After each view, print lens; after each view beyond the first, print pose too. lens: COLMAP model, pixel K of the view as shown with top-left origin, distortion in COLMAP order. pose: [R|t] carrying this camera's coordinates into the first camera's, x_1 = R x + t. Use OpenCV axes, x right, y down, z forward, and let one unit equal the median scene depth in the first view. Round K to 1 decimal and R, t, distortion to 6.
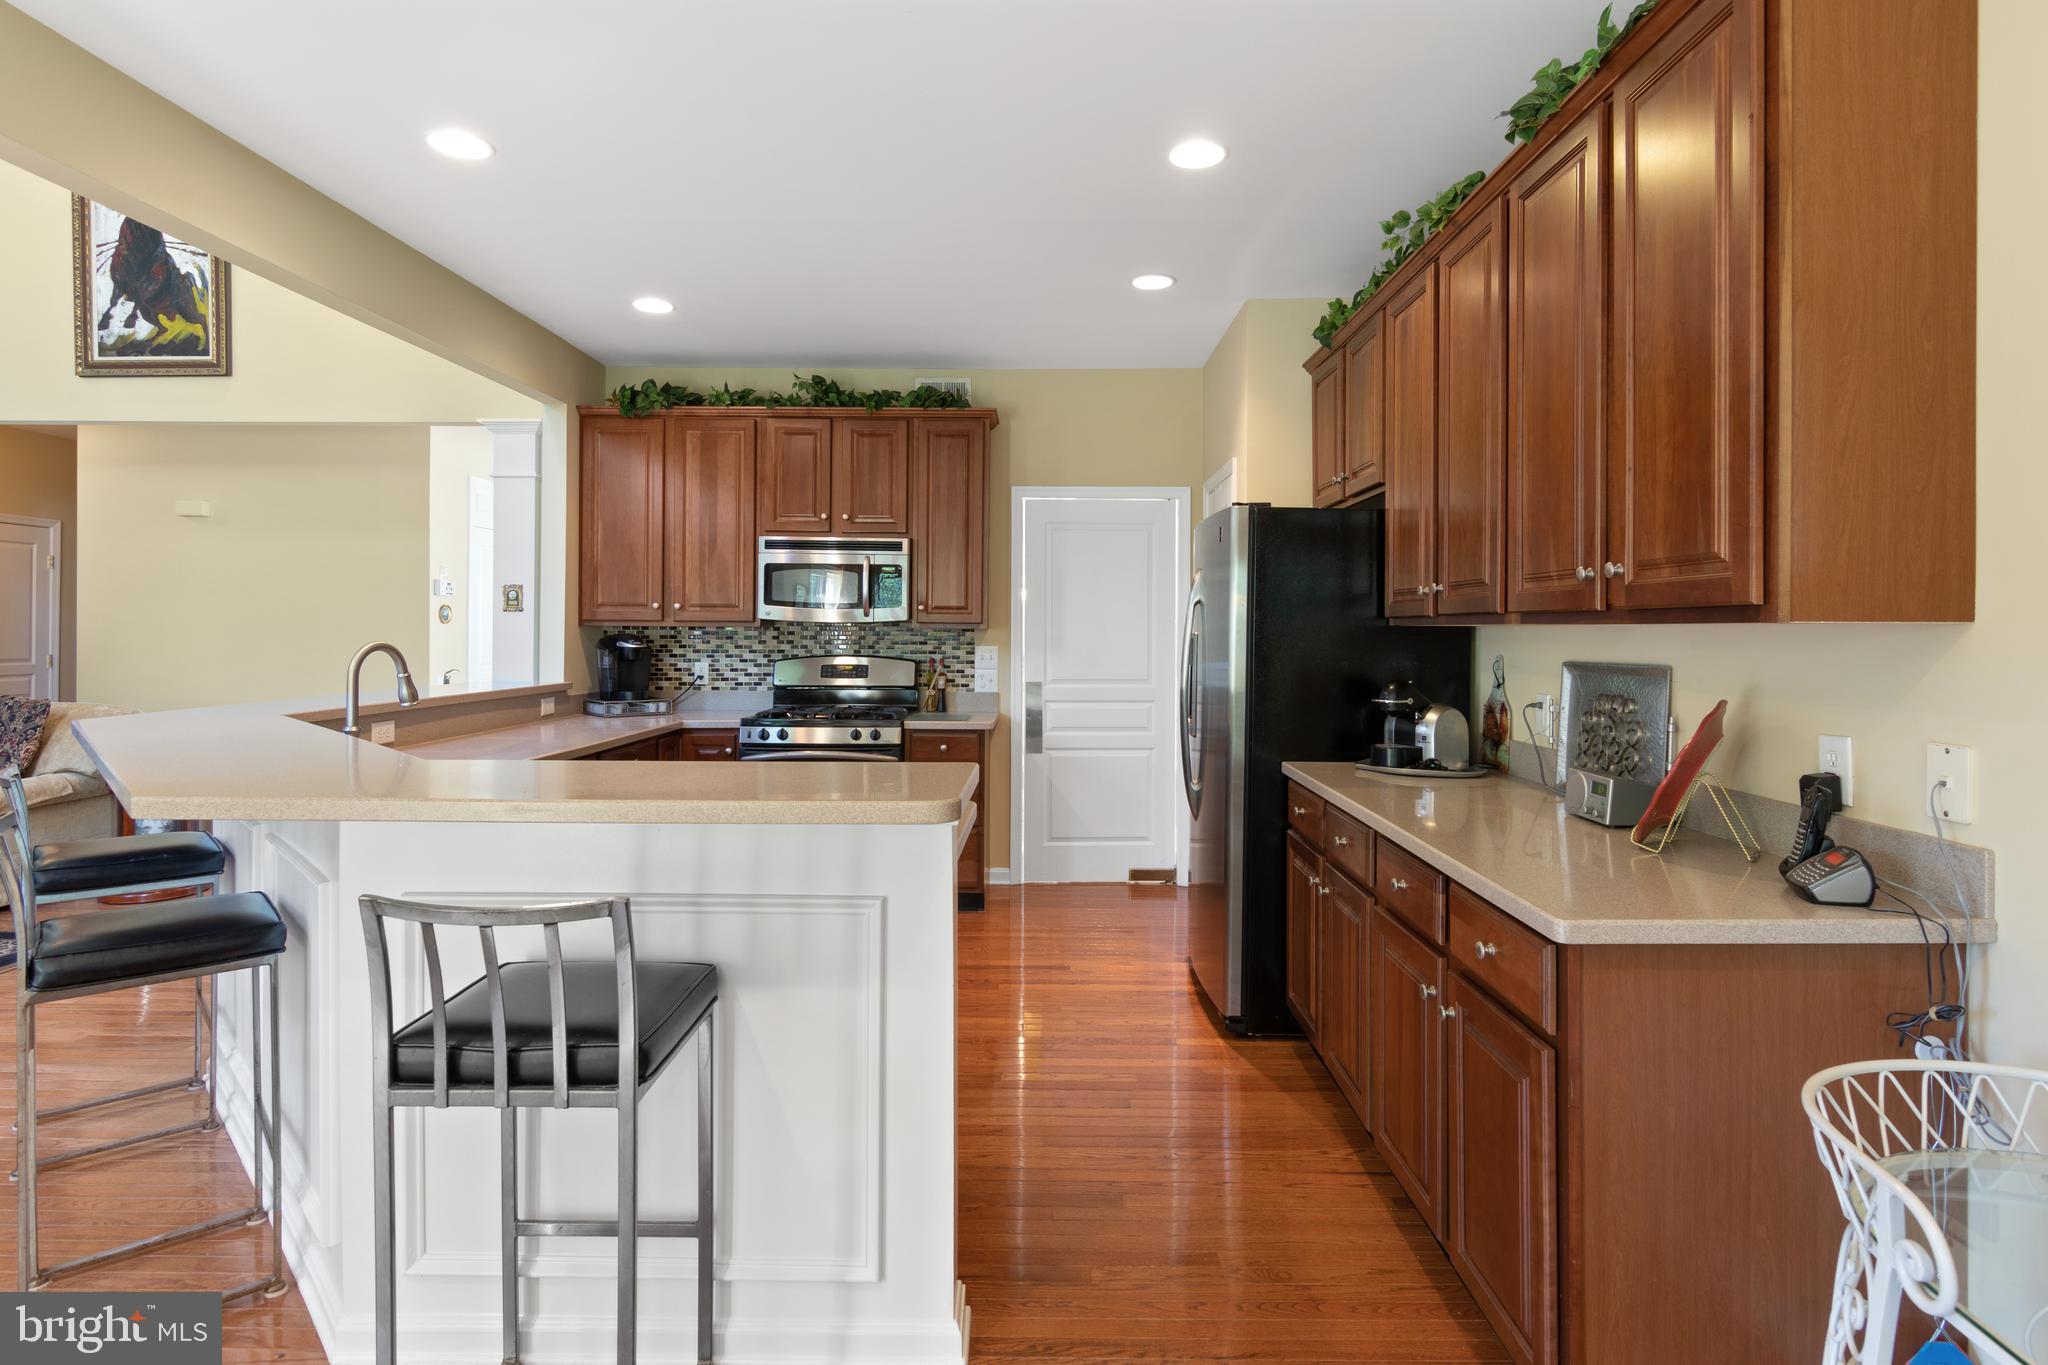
lens RADIAL K [[1061.9, 0, 1038.6], [0, 1061.9, 628.7], [0, 0, 1]] dist [-0.001121, 0.001424]
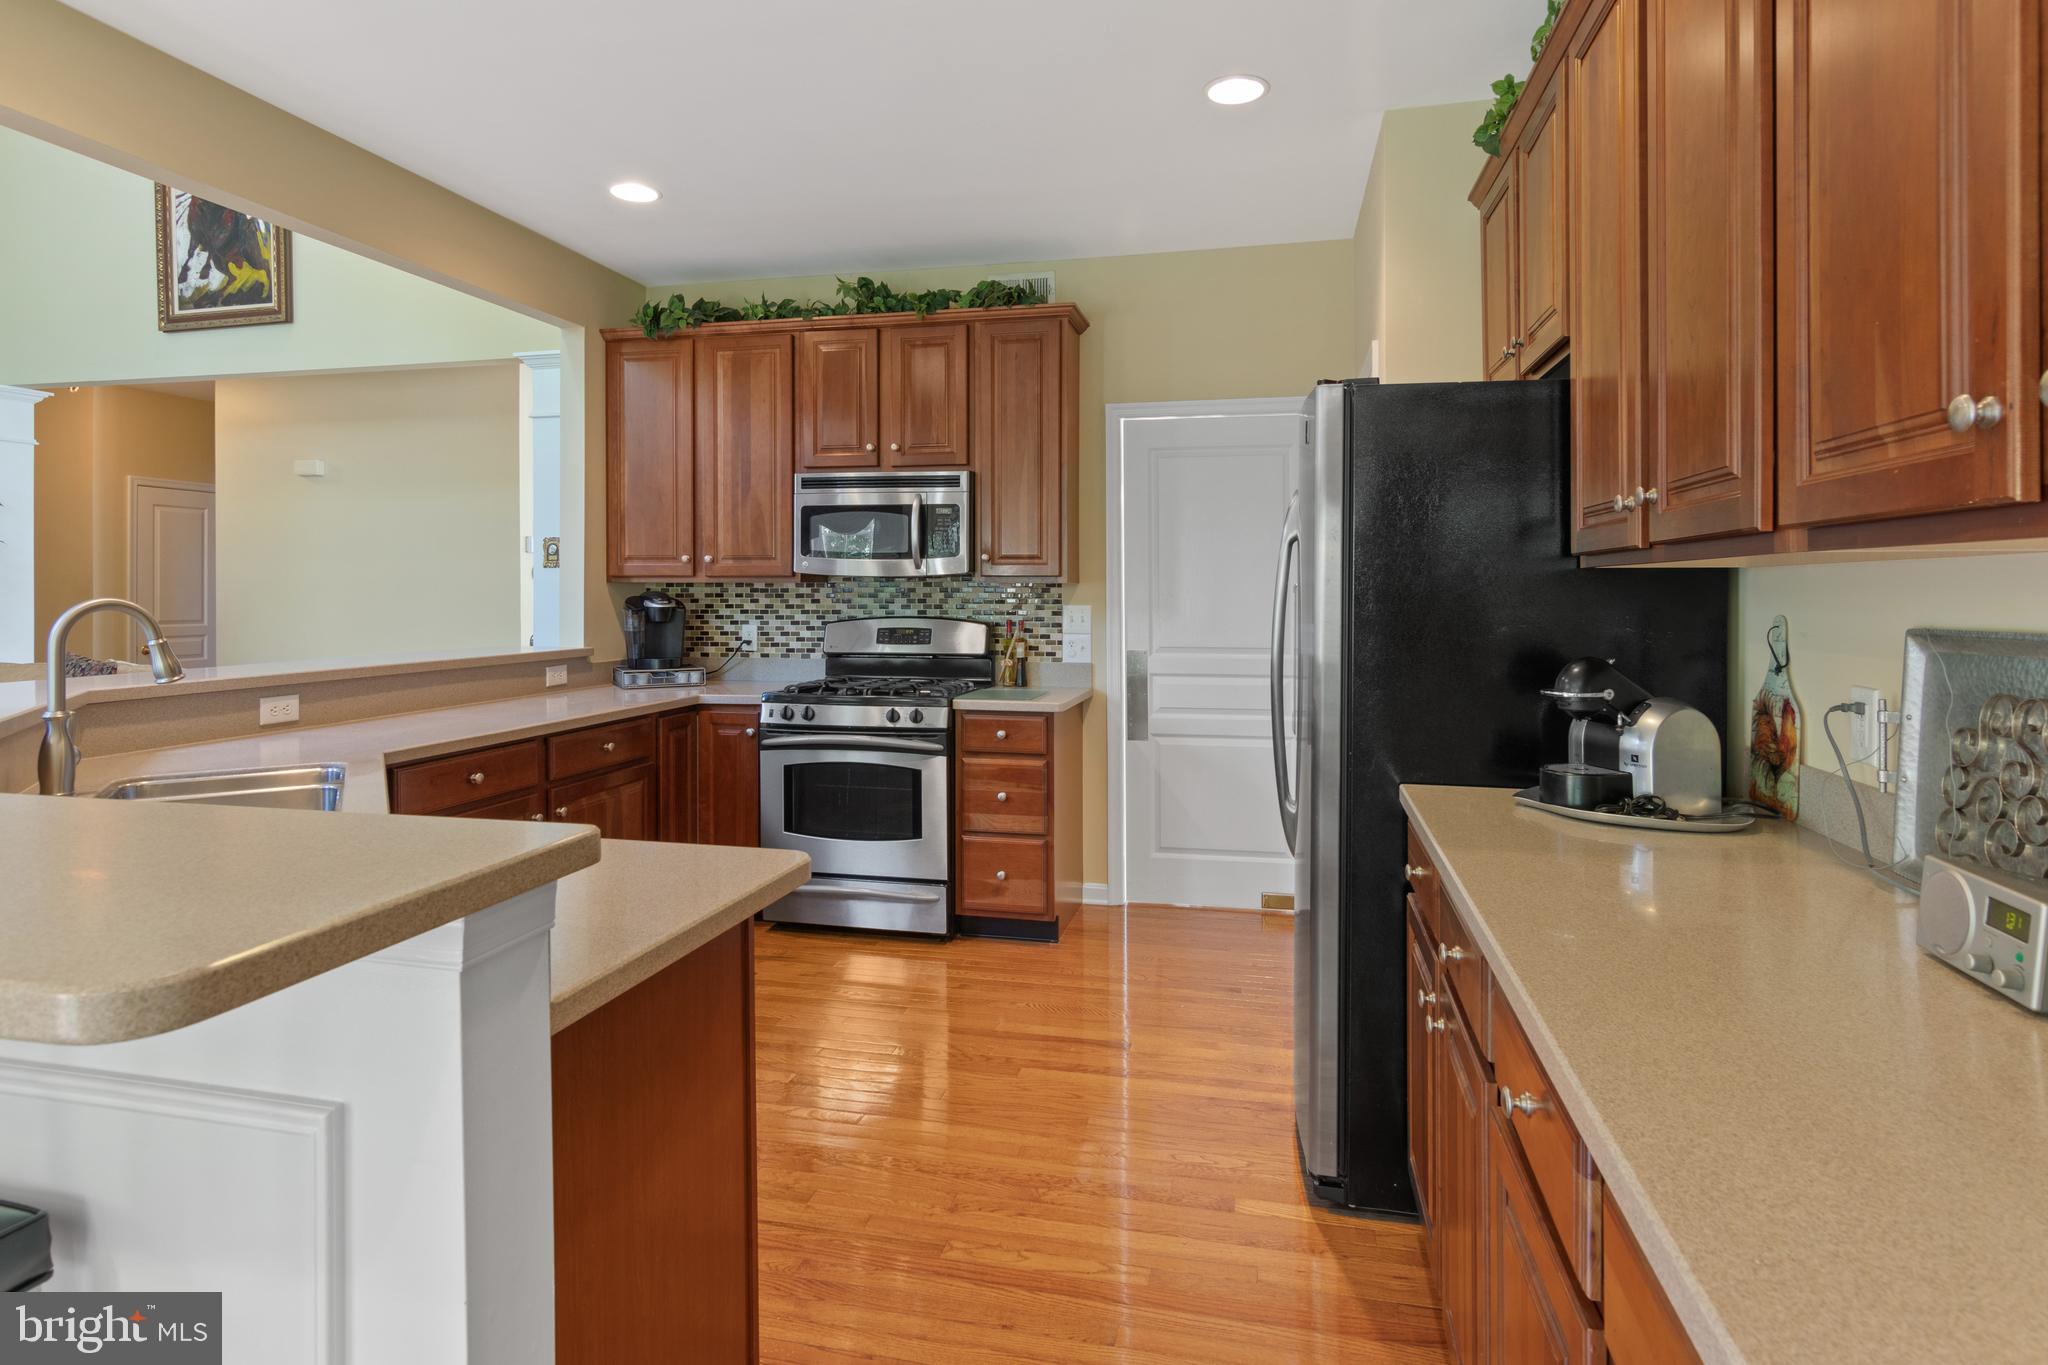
lens RADIAL K [[1082.2, 0, 1039.8], [0, 1082.2, 584.6], [0, 0, 1]] dist [-0.001643, 0.001220]
pose [[0.977668, -0.006452, -0.210056, 0.101802], [0.005509, 0.999972, -0.005074, 0.005327], [0.210083, 0.003804, 0.977676, 0.210669]]
